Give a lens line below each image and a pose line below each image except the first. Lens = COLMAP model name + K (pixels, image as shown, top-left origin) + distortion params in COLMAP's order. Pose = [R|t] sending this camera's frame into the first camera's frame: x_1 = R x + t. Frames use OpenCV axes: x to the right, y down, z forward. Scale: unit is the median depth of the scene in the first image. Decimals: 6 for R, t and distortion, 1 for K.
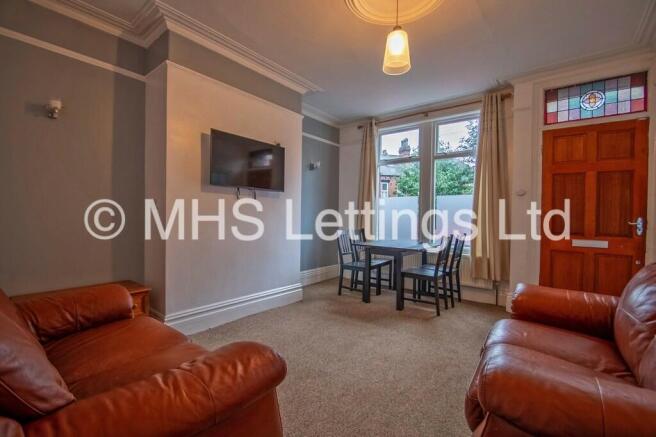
lens RADIAL K [[287.6, 0, 330.1], [0, 287.6, 216.9], [0, 0, 1]] dist [-0.004738, -0.000719]
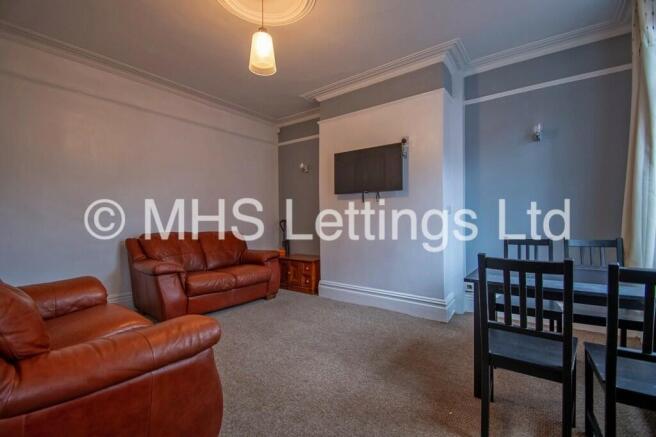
lens RADIAL K [[287.6, 0, 329.7], [0, 287.6, 222.5], [0, 0, 1]] dist [-0.004738, -0.000719]
pose [[0.022579, -0.018898, -0.999566, 0.841657], [-0.006216, 0.999799, -0.019043, 0.041633], [0.999726, 0.006644, 0.022457, 0.833517]]
